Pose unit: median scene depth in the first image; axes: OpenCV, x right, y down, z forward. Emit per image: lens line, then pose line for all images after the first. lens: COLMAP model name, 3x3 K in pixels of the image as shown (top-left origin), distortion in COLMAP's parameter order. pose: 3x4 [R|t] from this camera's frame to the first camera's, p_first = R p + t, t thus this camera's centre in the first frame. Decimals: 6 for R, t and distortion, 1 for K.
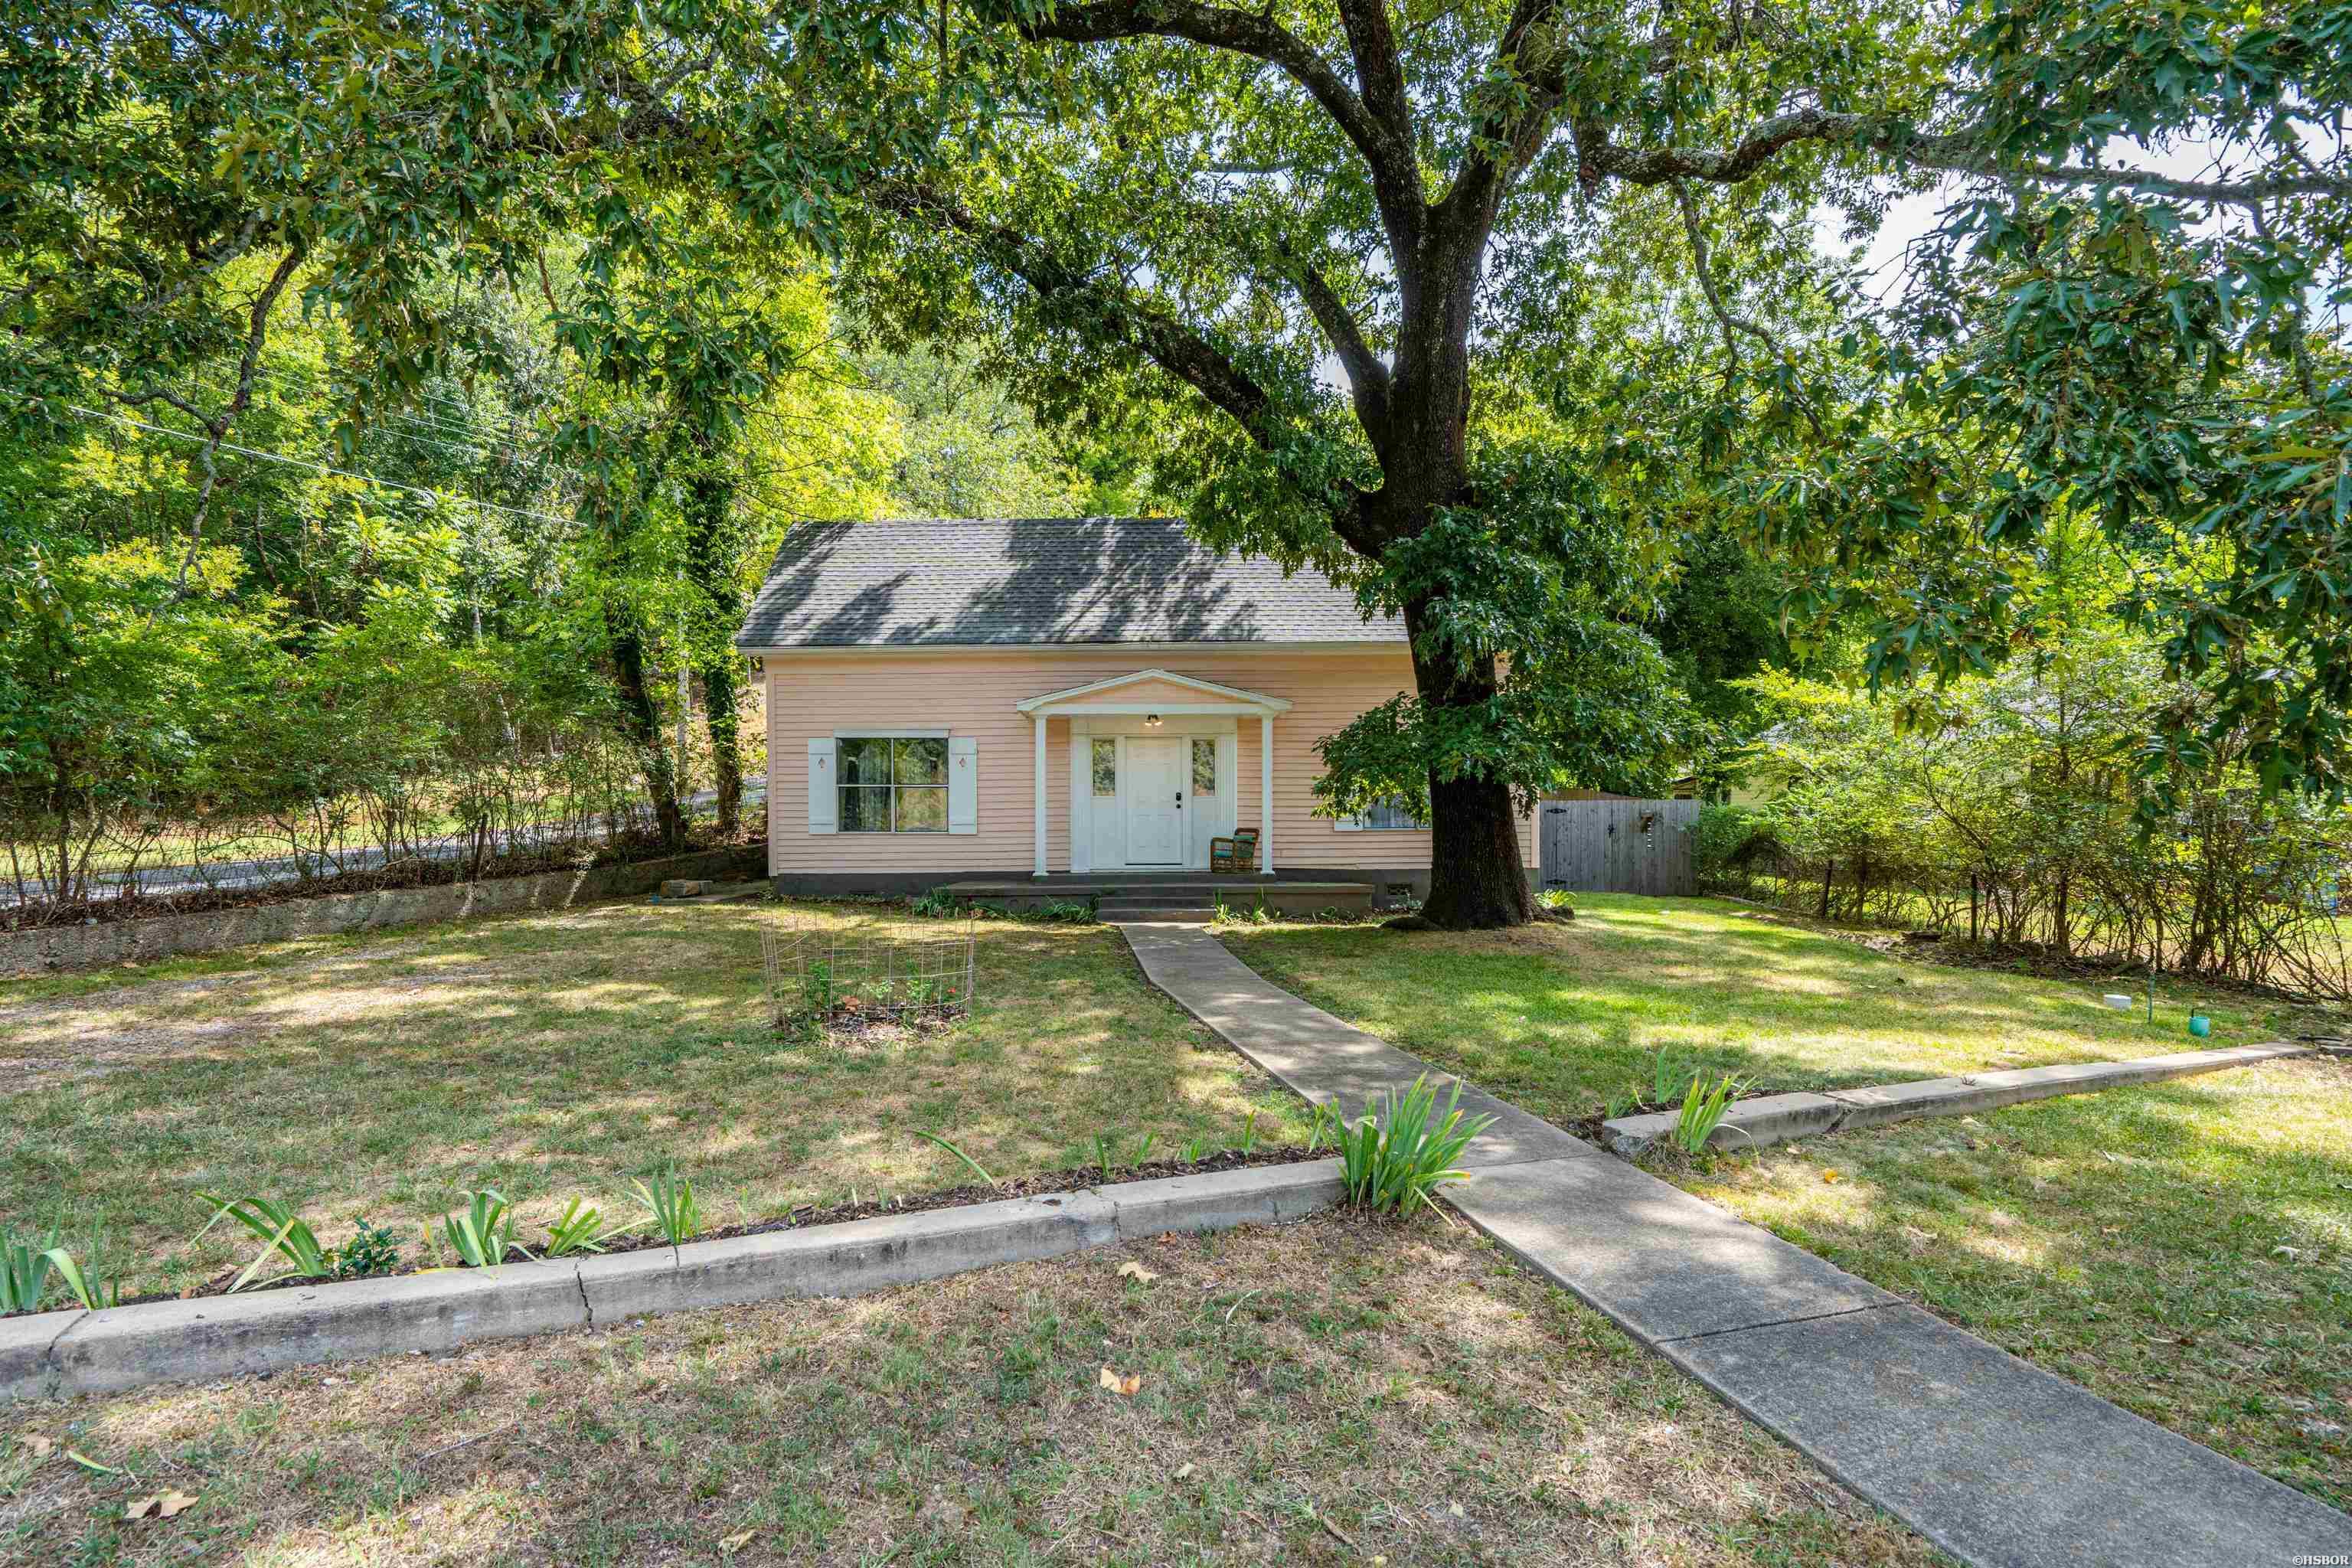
lens RADIAL K [[1088.3, 0, 1177.2], [0, 1088.3, 811.9], [0, 0, 1]] dist [-0.001357, 0.005830]
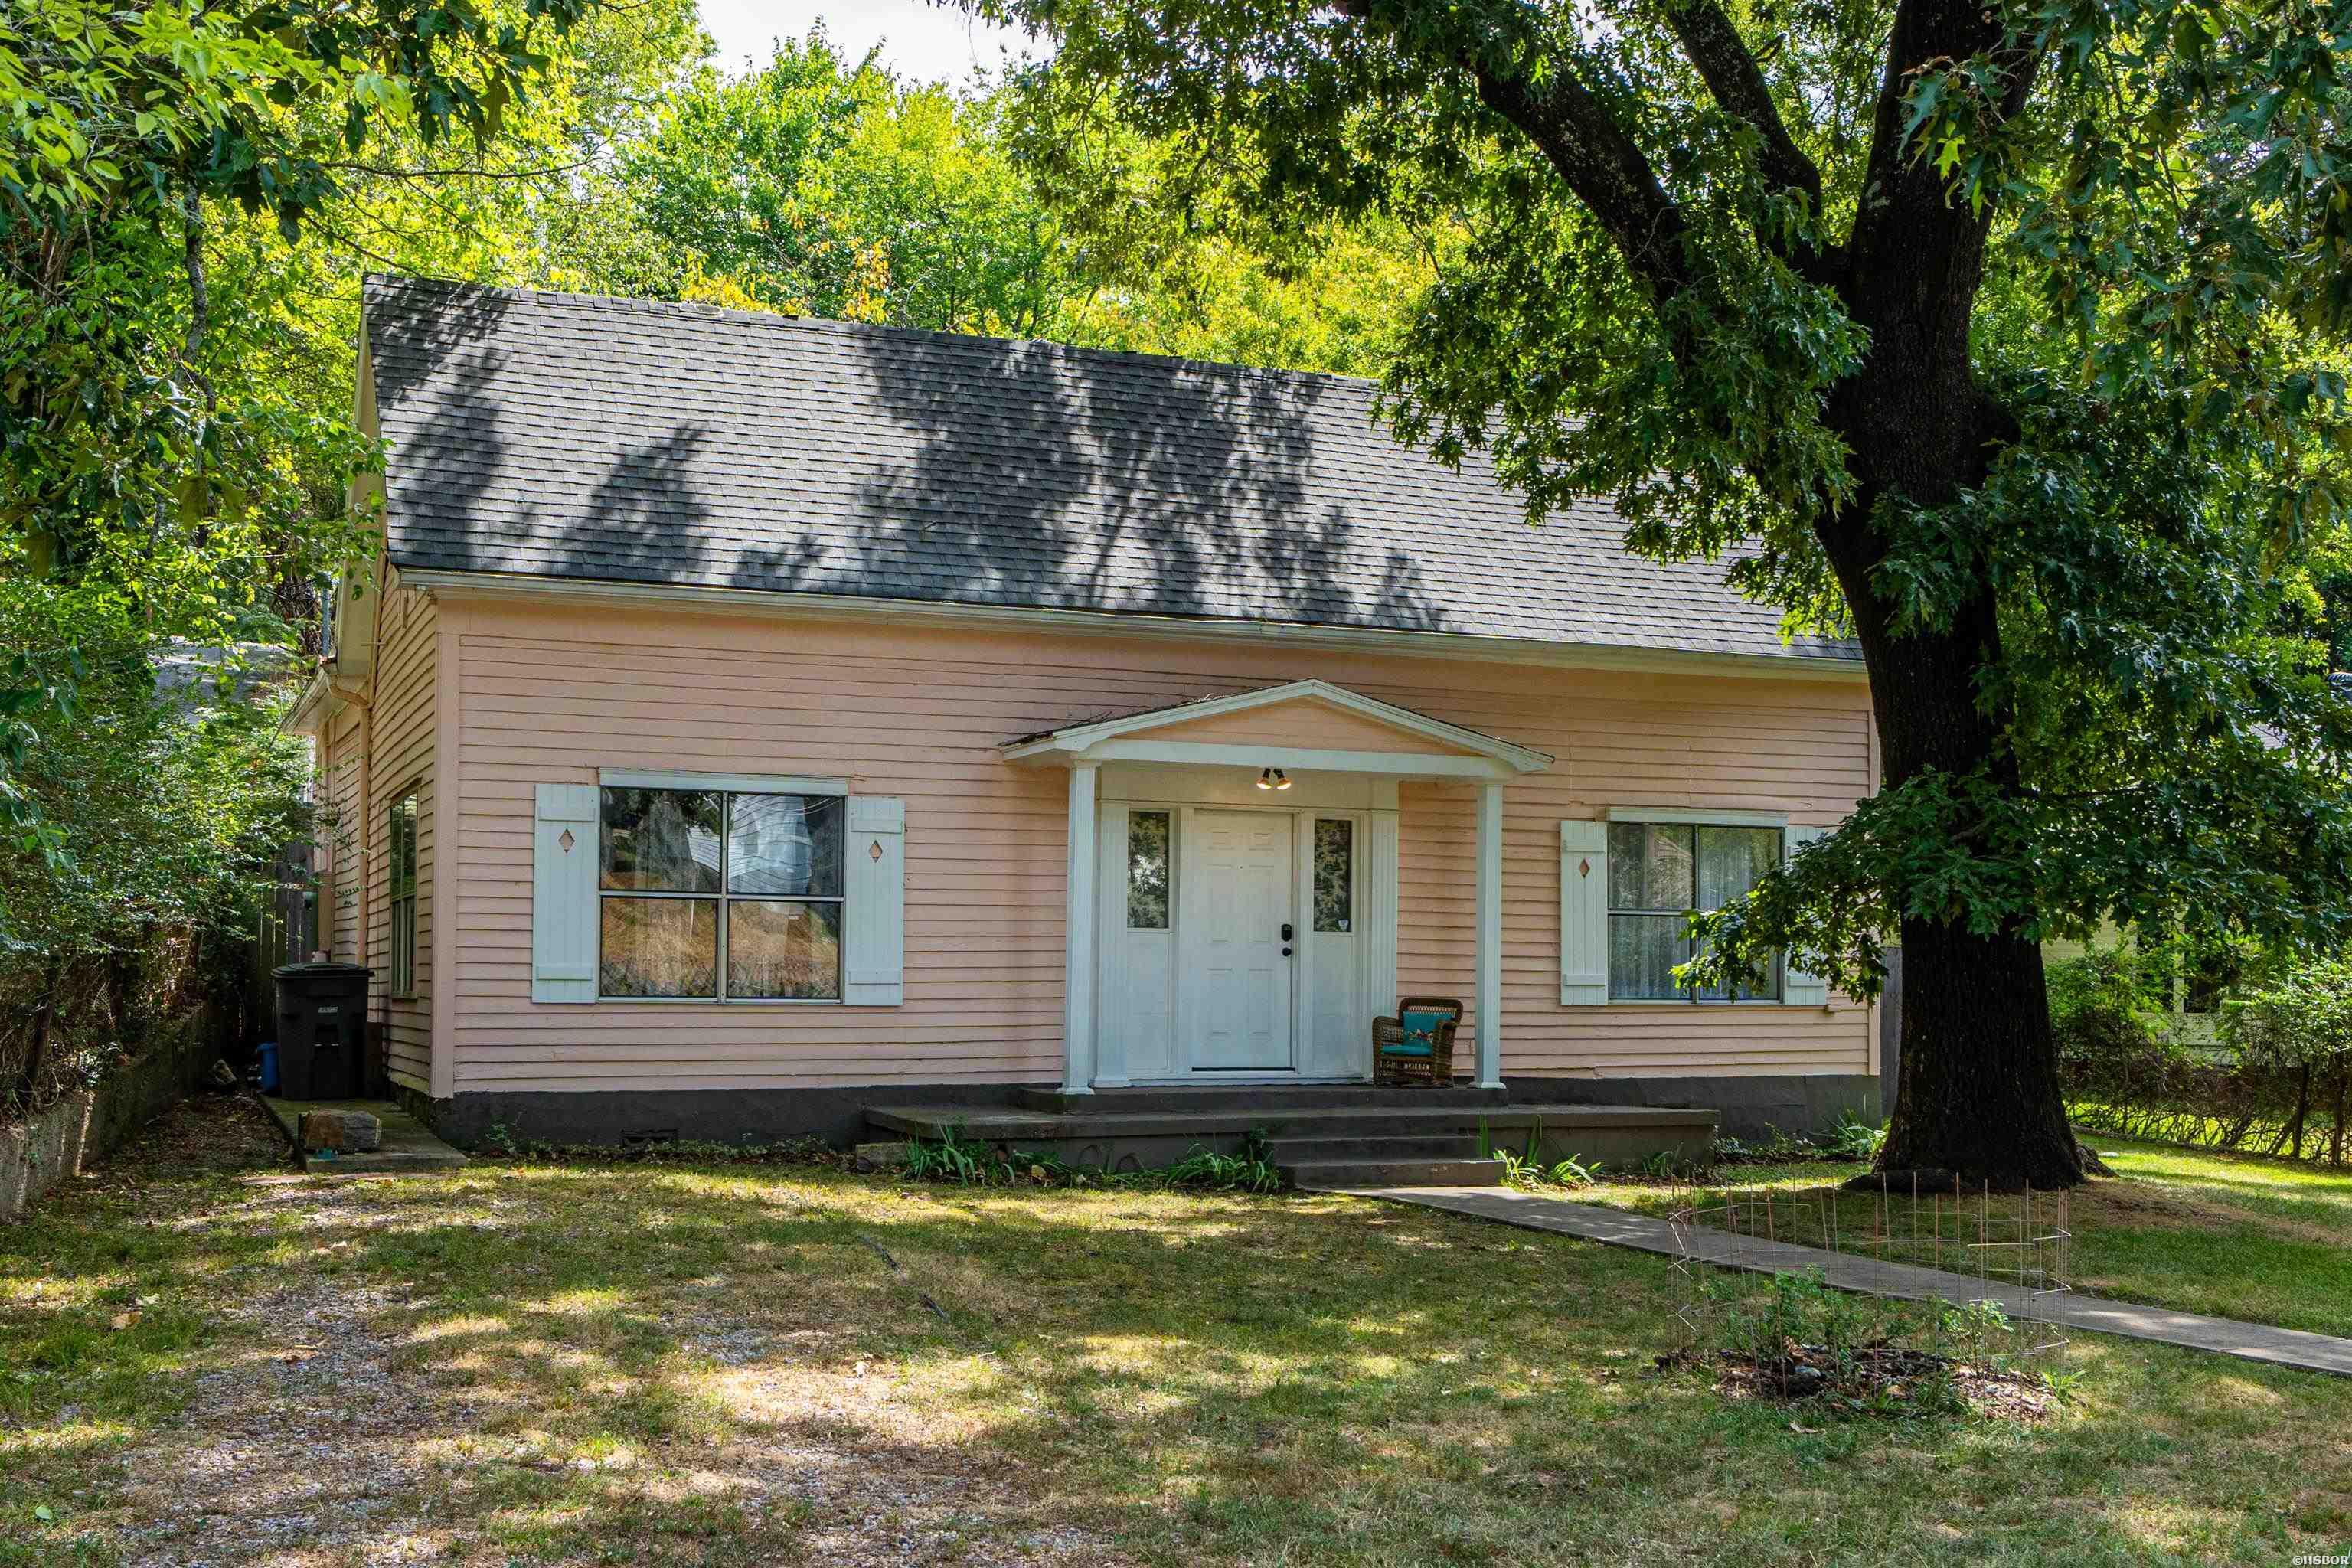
lens RADIAL K [[2411.6, 0, 1175.5], [0, 2411.6, 857.5], [0, 0, 1]] dist [0.010471, 0.001428]
pose [[0.928557, 0.030289, 0.369952, -0.461364], [-0.019606, 0.999276, -0.032603, -0.011718], [-0.370671, 0.023021, 0.928479, -0.008399]]
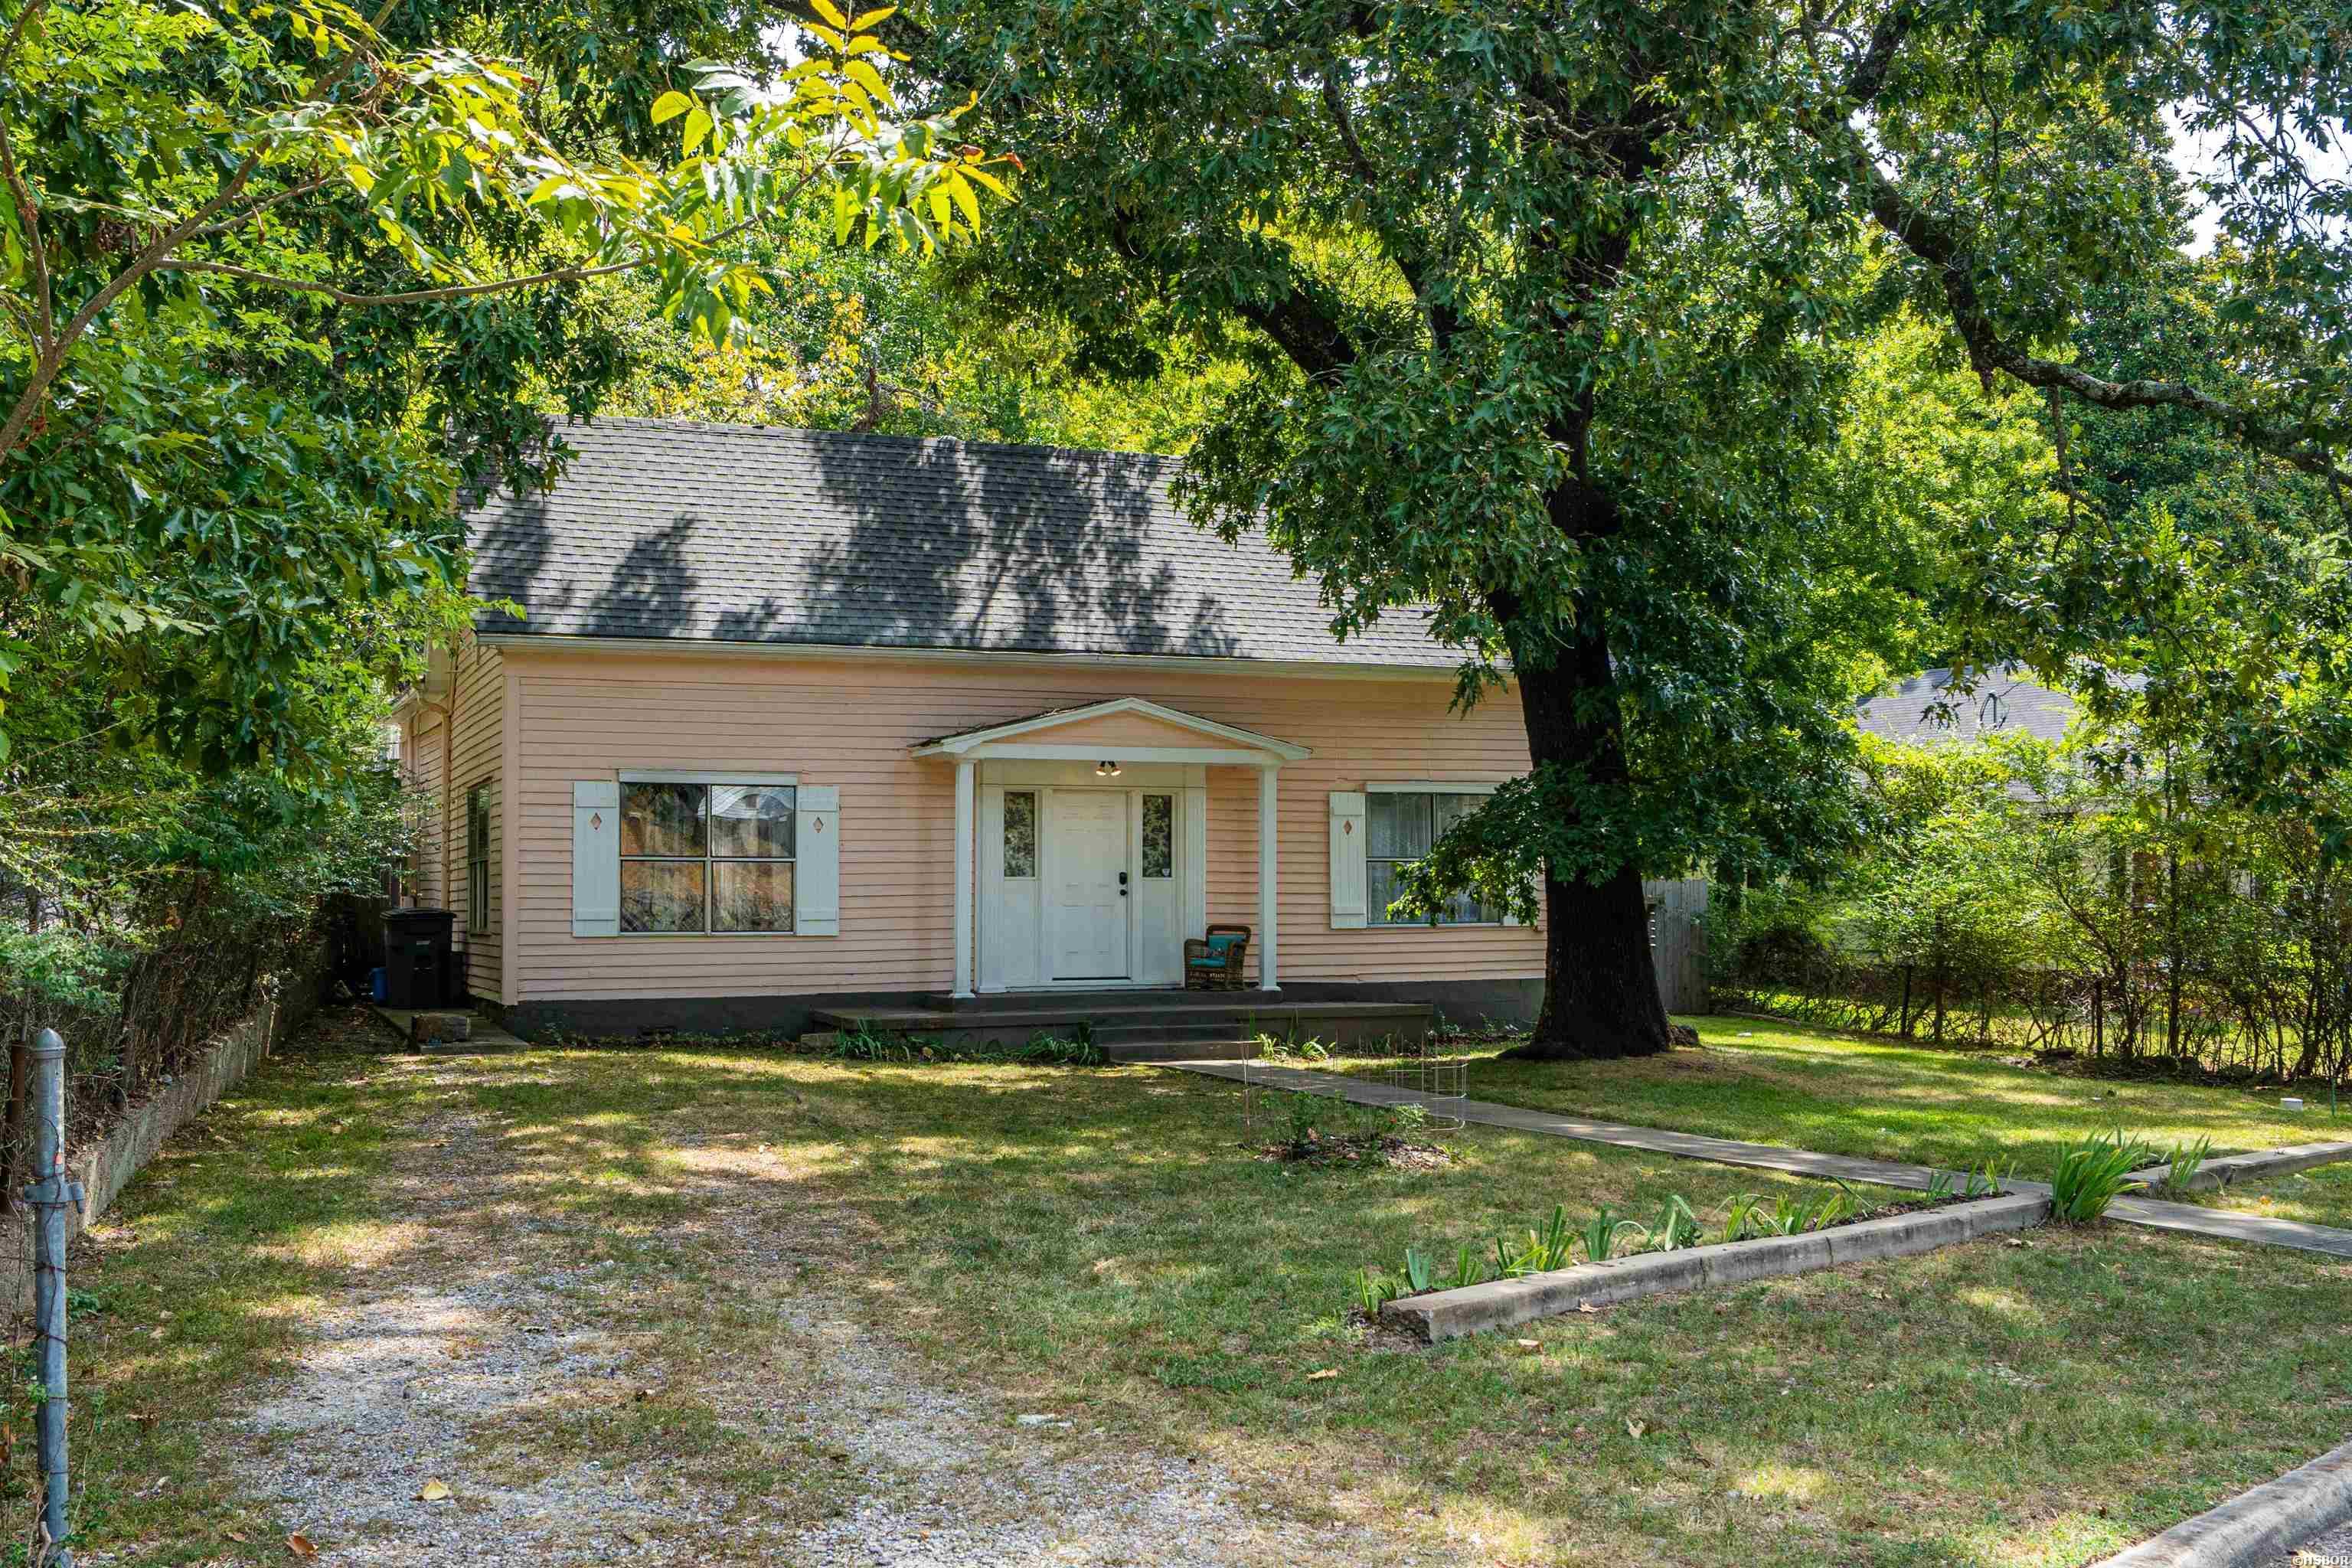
lens RADIAL K [[2285.2, 0, 1173.9], [0, 2285.2, 745.8], [0, 0, 1]] dist [-0.002058, 0.006593]
pose [[0.929964, 0.025493, 0.366766, -0.502621], [-0.008195, 0.998783, -0.048644, -0.028162], [-0.367559, 0.042232, 0.929041, -0.350820]]
